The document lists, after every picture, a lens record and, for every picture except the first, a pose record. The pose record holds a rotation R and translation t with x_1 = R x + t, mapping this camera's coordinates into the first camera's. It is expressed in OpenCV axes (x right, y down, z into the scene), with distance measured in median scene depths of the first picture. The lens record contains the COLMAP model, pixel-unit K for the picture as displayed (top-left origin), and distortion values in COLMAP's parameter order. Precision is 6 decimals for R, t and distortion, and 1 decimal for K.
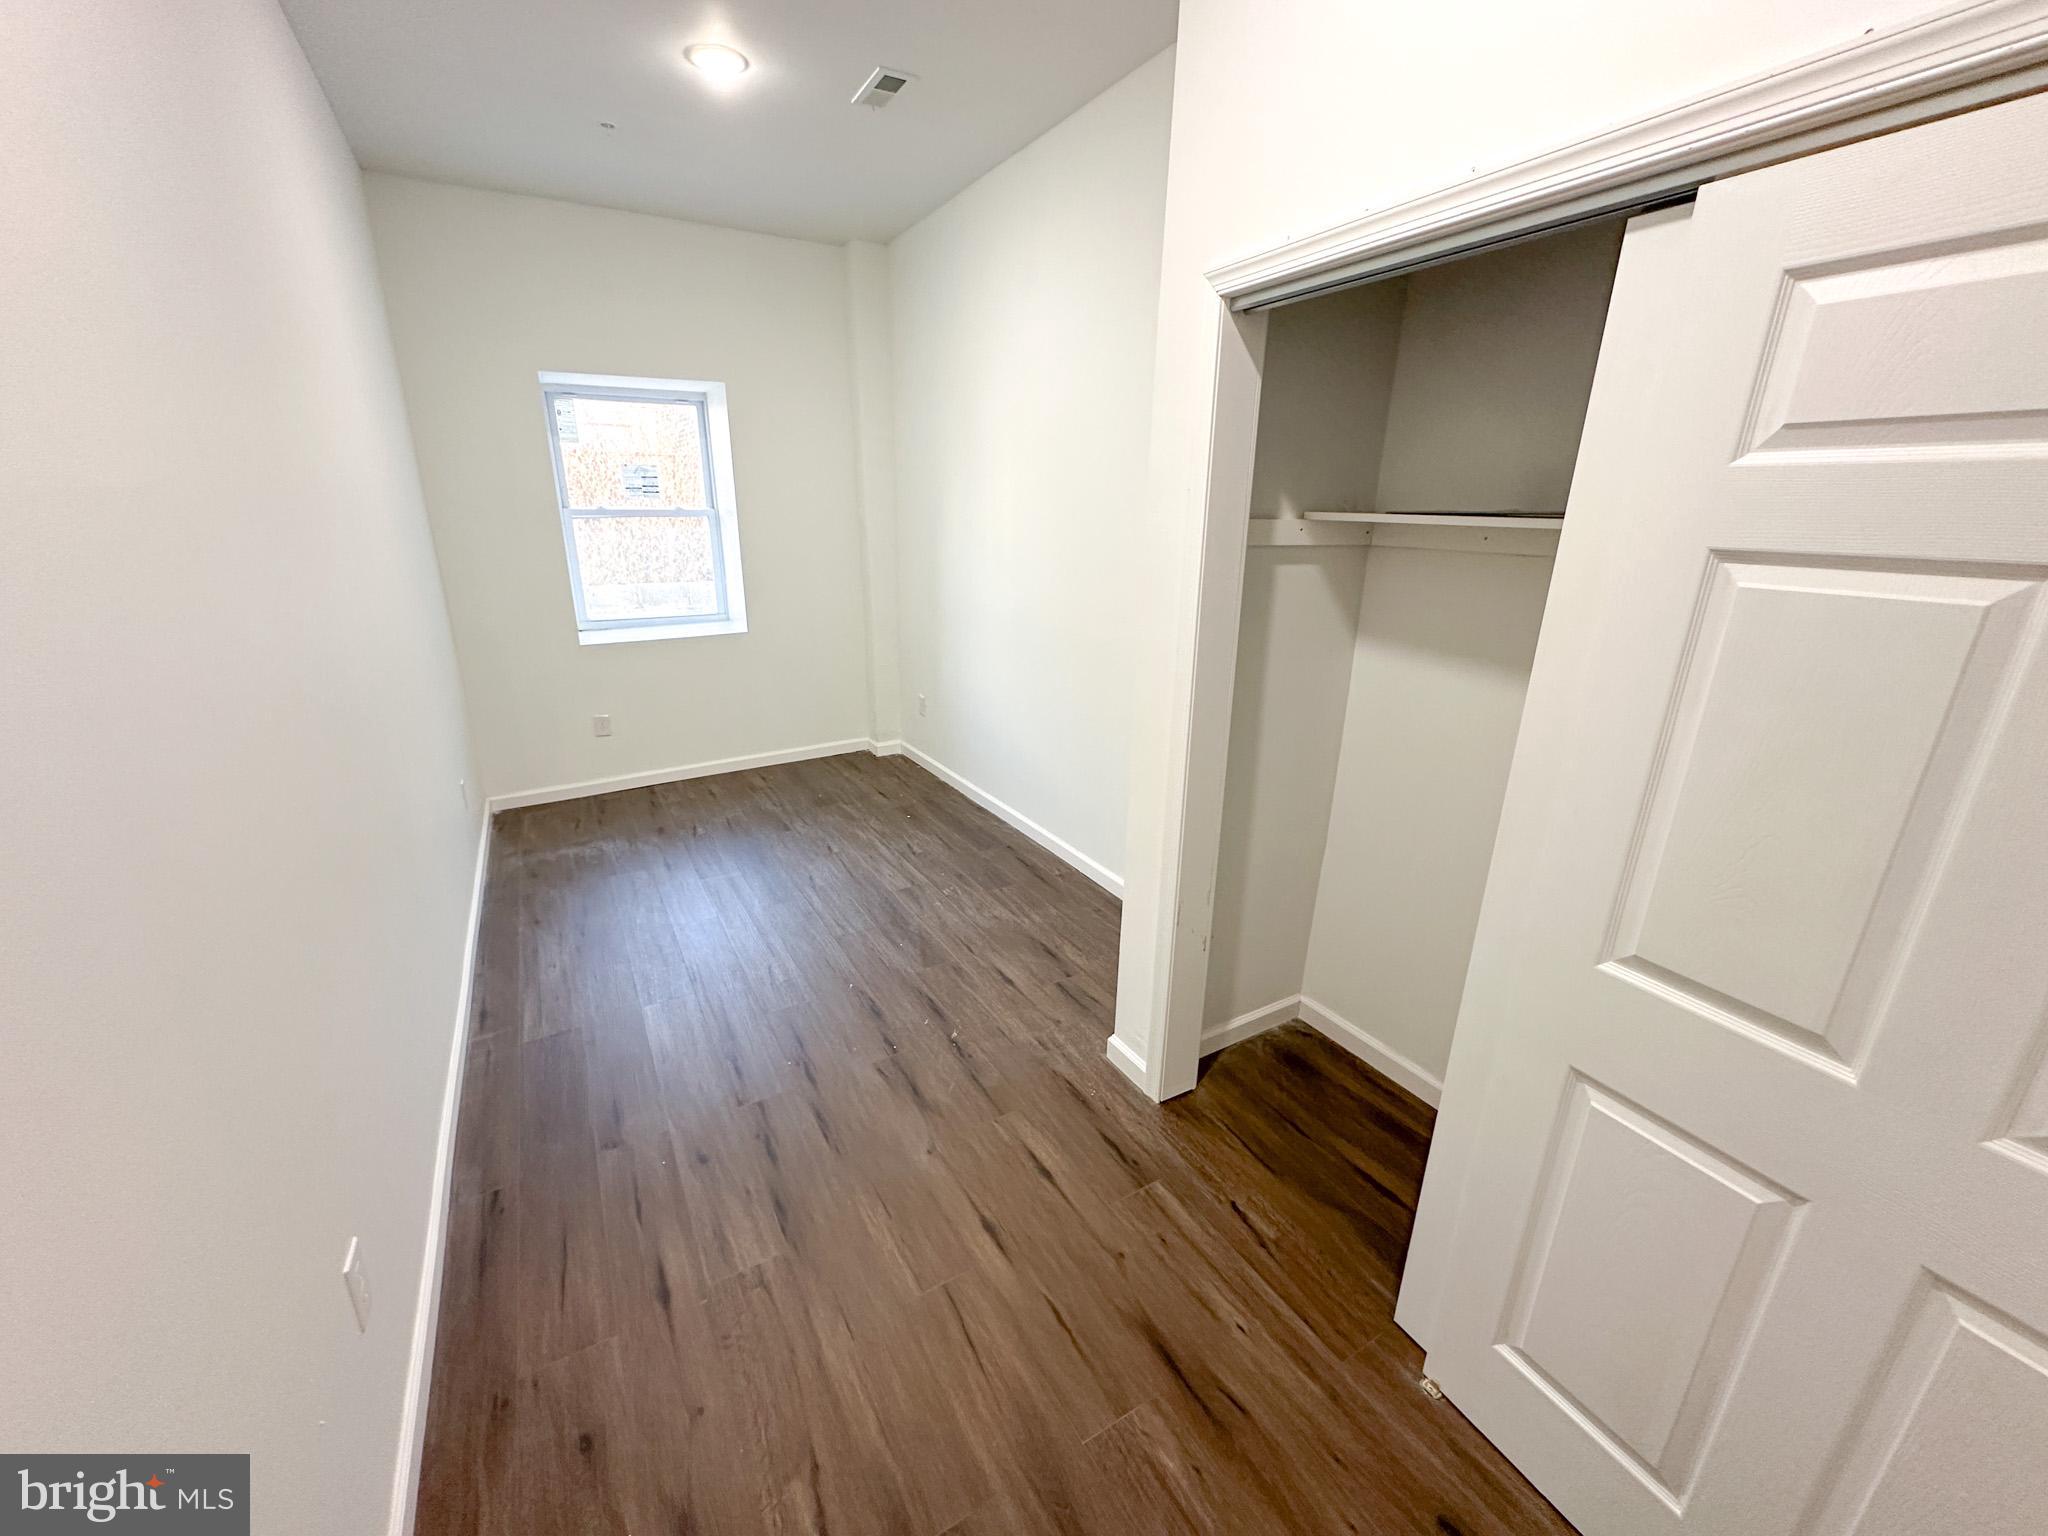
lens RADIAL K [[806.3, 0, 1024.1], [0, 806.3, 767.3], [0, 0, 1]] dist [0.002093, 0.000498]
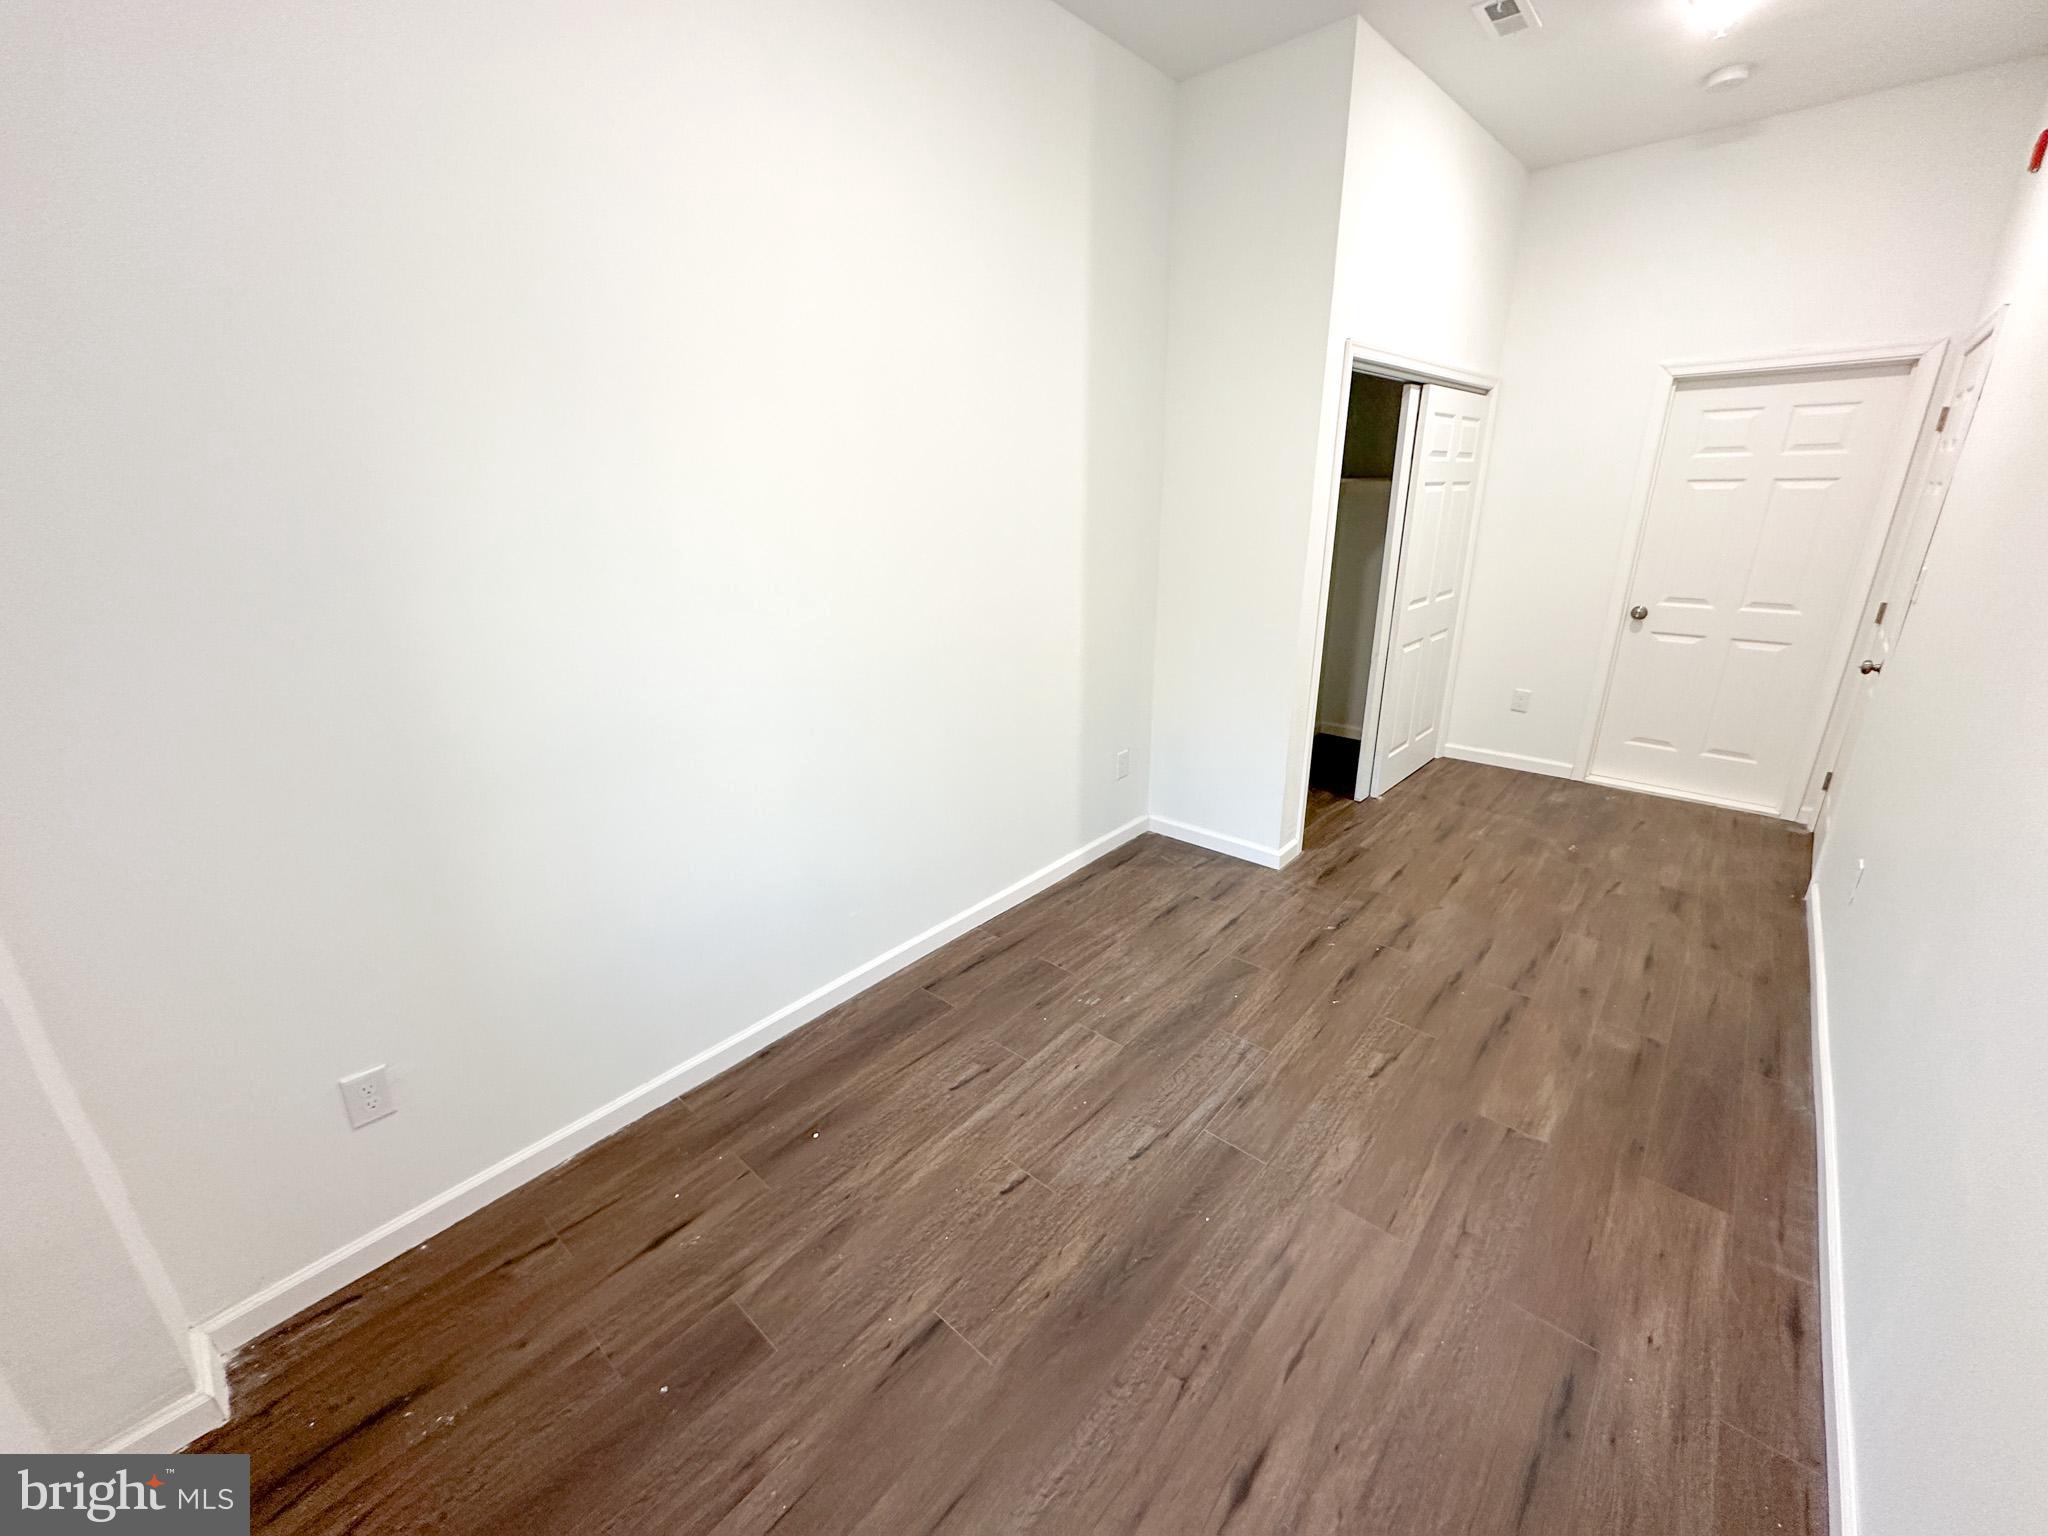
lens RADIAL K [[806.3, 0, 1024.7], [0, 806.3, 766.2], [0, 0, 1]] dist [0.002093, 0.000498]
pose [[-0.304828, -0.318884, 0.897437, -0.819494], [0.312086, 0.856814, 0.410454, -0.434607], [-0.899824, 0.405195, -0.161661, 1.311698]]
